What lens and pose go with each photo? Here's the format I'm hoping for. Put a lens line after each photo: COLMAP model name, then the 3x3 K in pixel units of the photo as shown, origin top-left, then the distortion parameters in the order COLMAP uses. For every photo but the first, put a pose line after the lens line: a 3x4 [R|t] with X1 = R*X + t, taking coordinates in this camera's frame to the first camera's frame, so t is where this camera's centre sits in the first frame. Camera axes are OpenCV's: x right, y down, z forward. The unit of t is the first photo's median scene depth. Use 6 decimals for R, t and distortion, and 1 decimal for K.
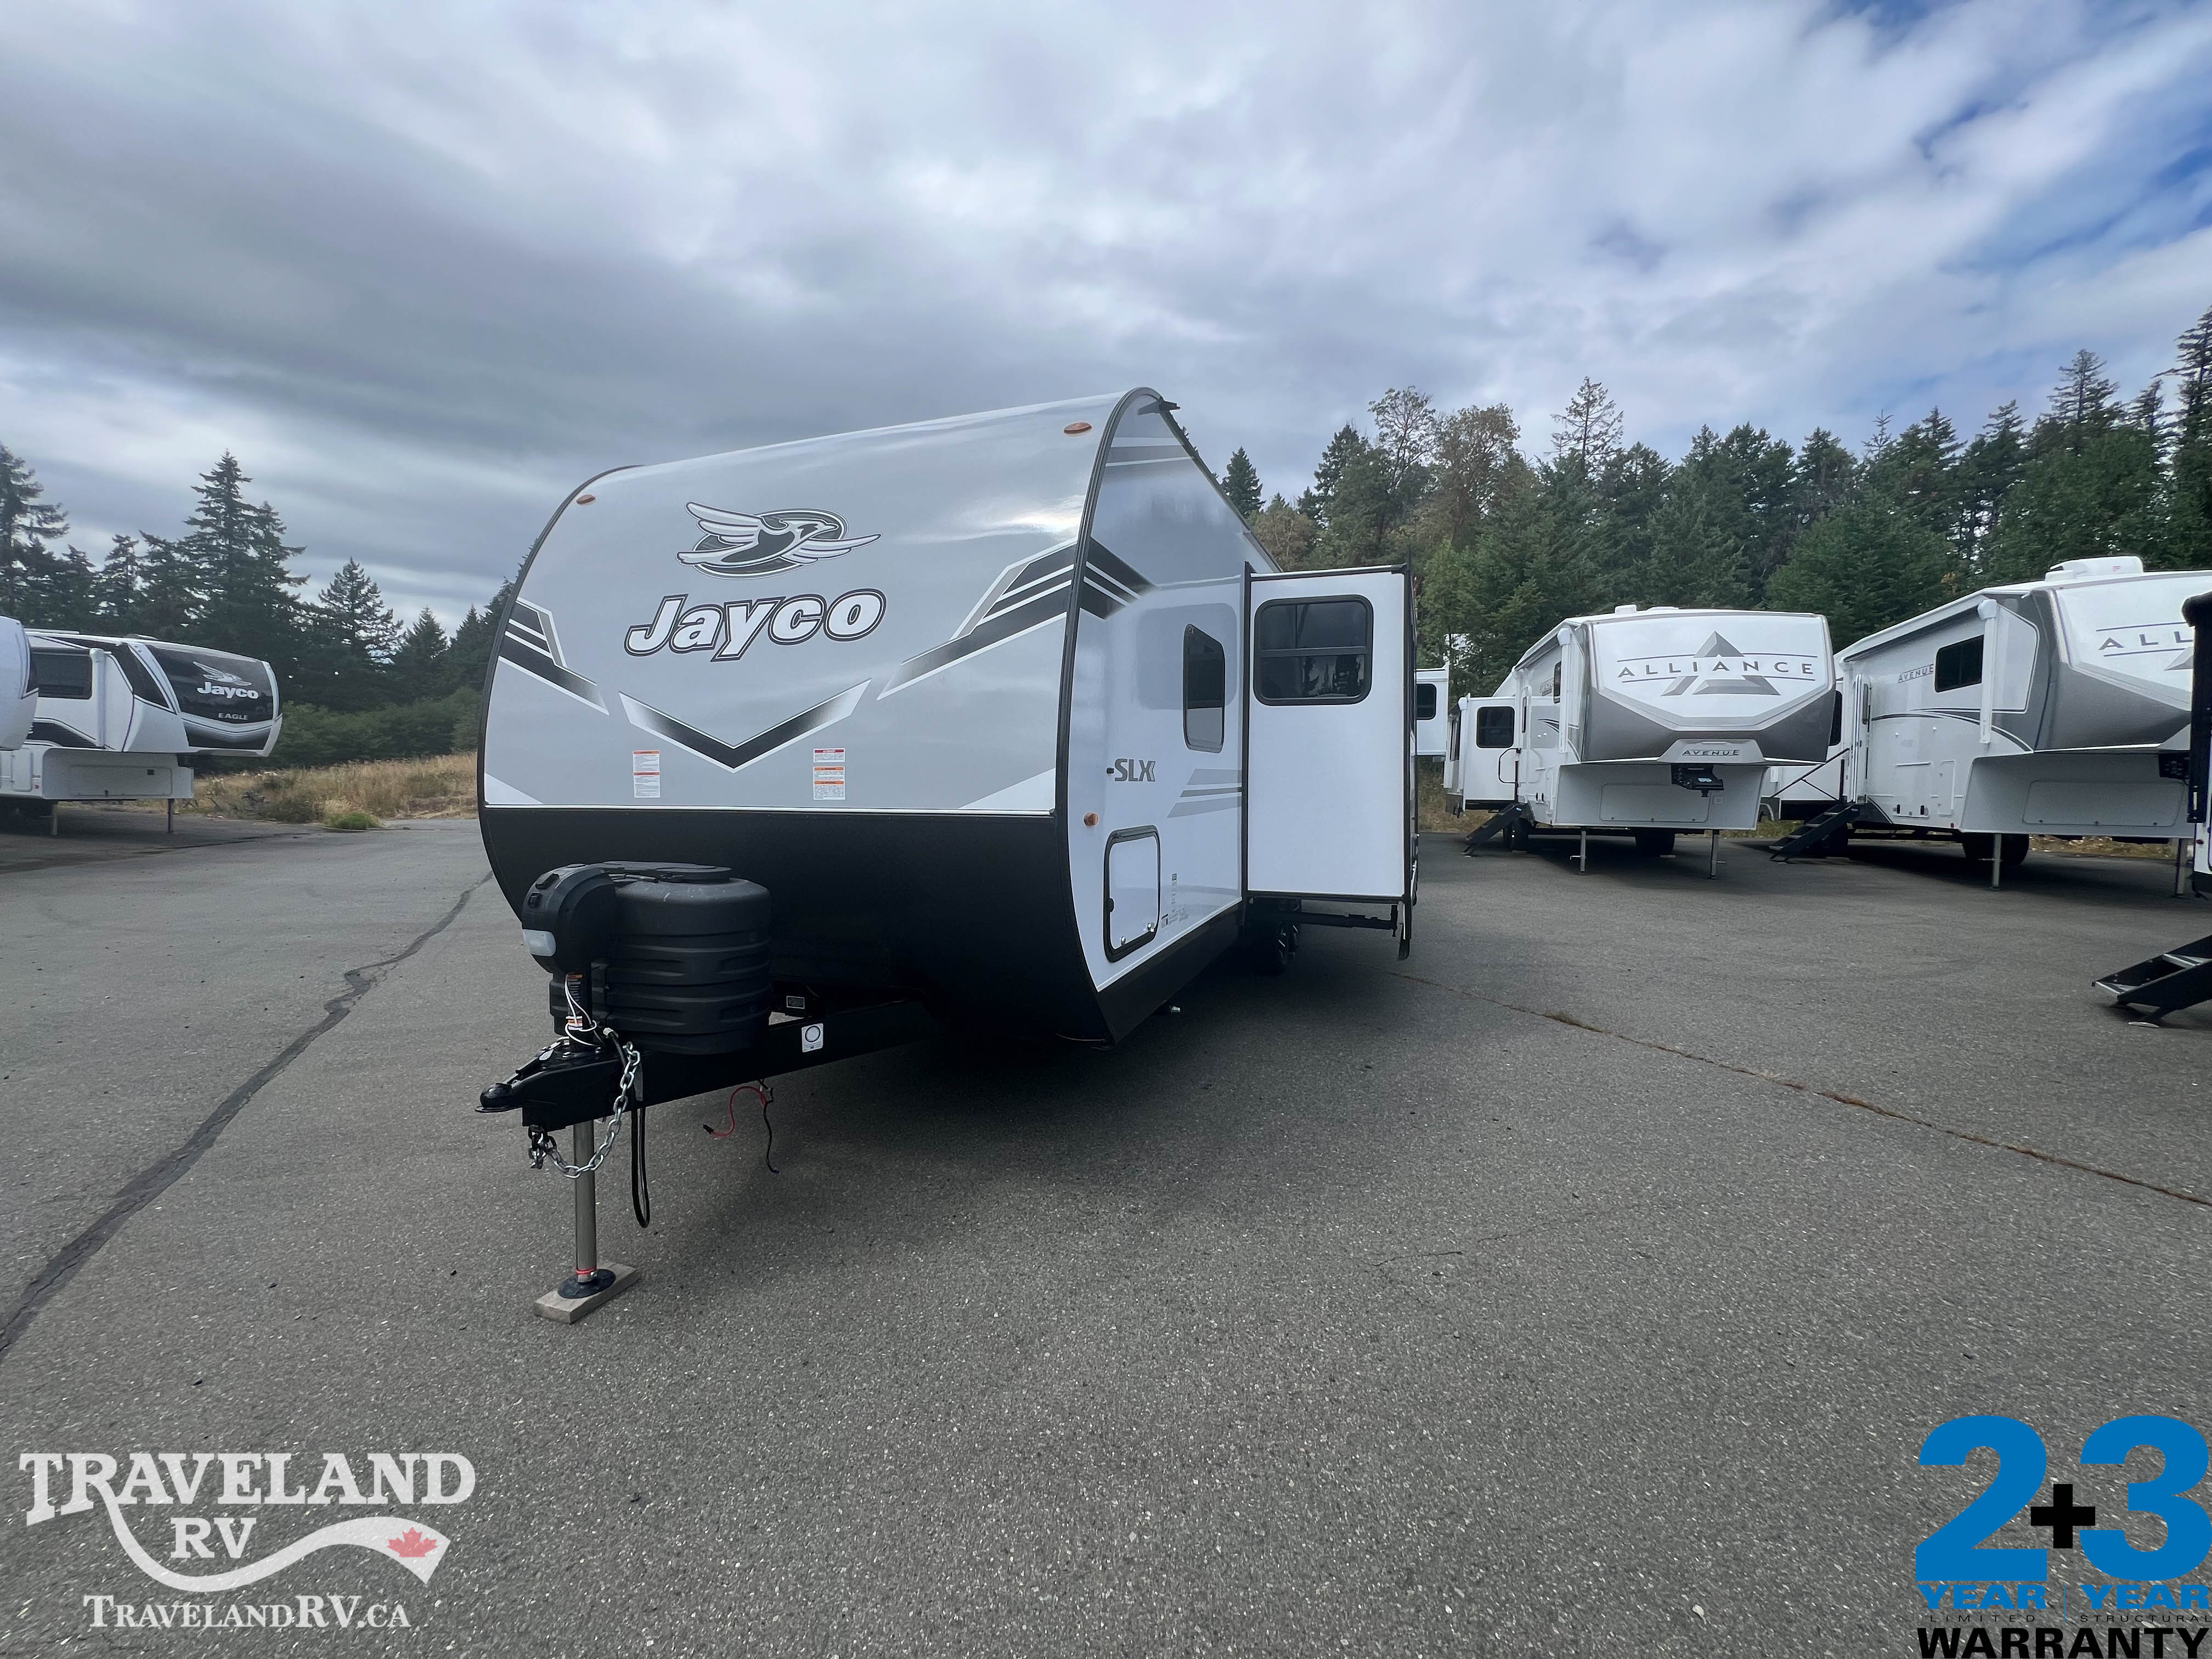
lens RADIAL K [[888.2, 0, 1104.2], [0, 888.2, 827.0], [0, 0, 1]] dist [-0.001174, 0.001200]
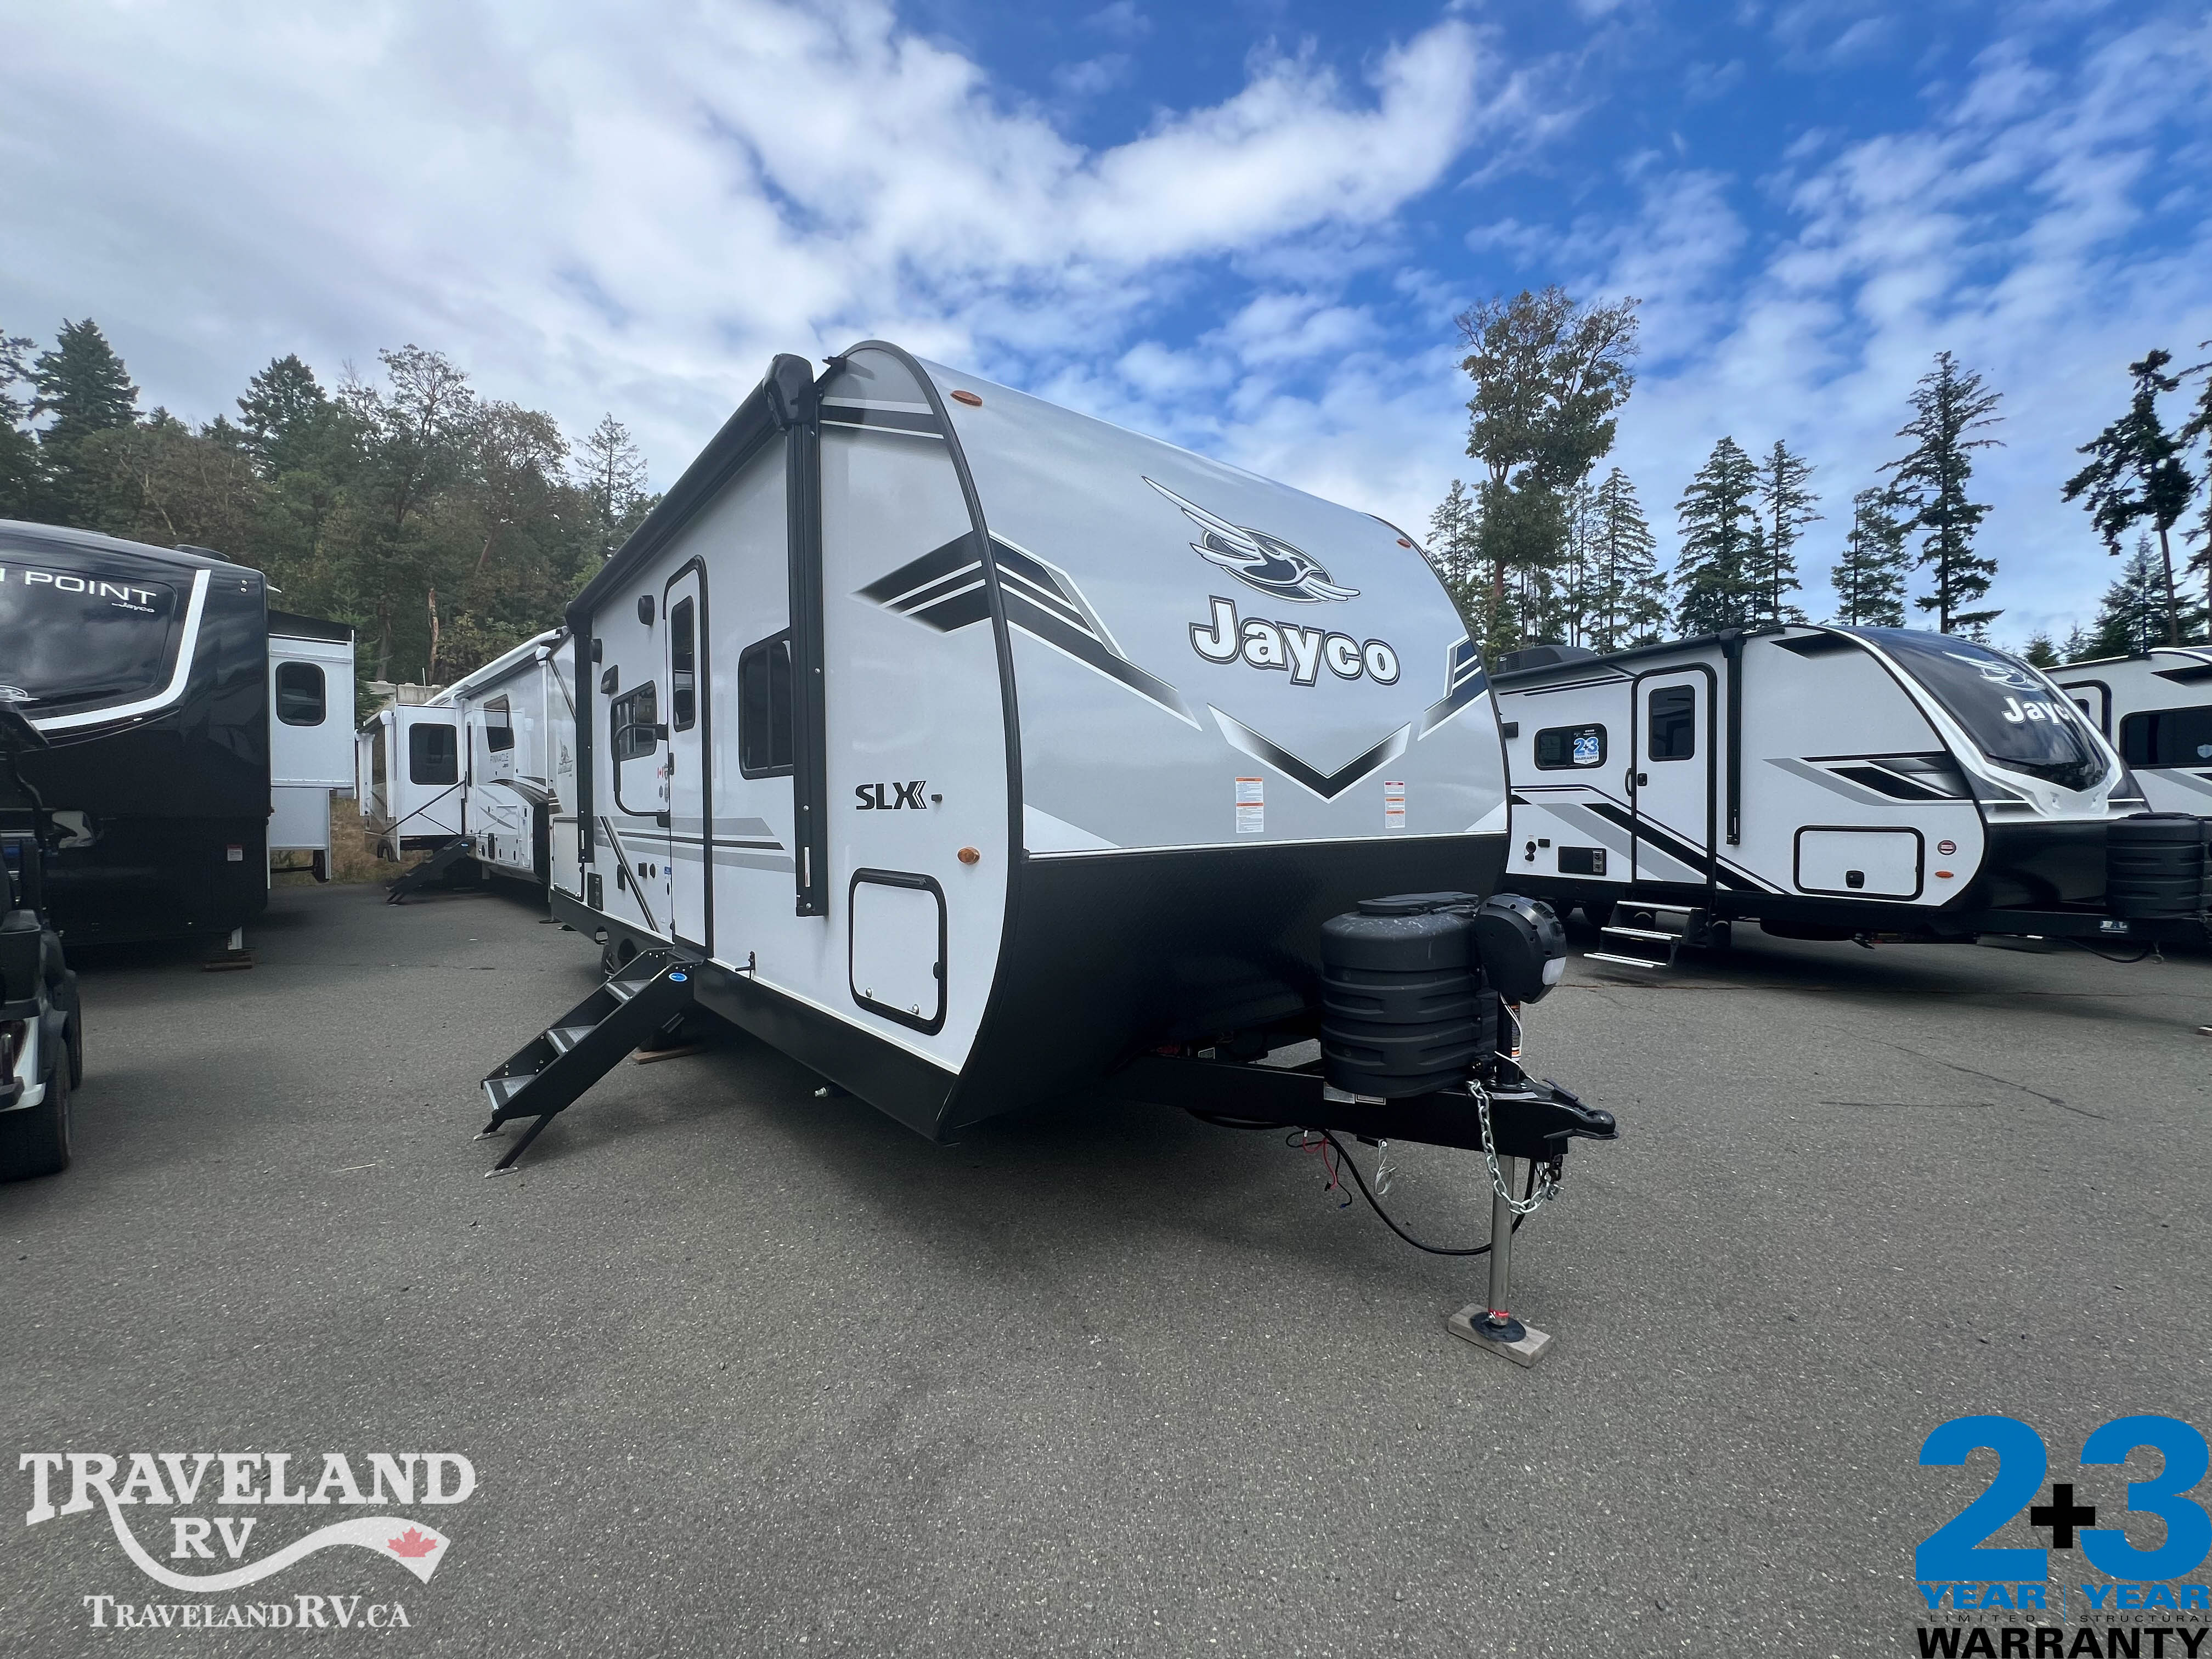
lens RADIAL K [[888.2, 0, 1100.0], [0, 888.2, 827.3], [0, 0, 1]] dist [-0.001174, 0.001200]
pose [[0.510515, -0.022606, 0.859572, -1.256243], [0.052604, 0.998603, -0.004980, -0.039297], [-0.858258, 0.047760, 0.510991, 0.654704]]
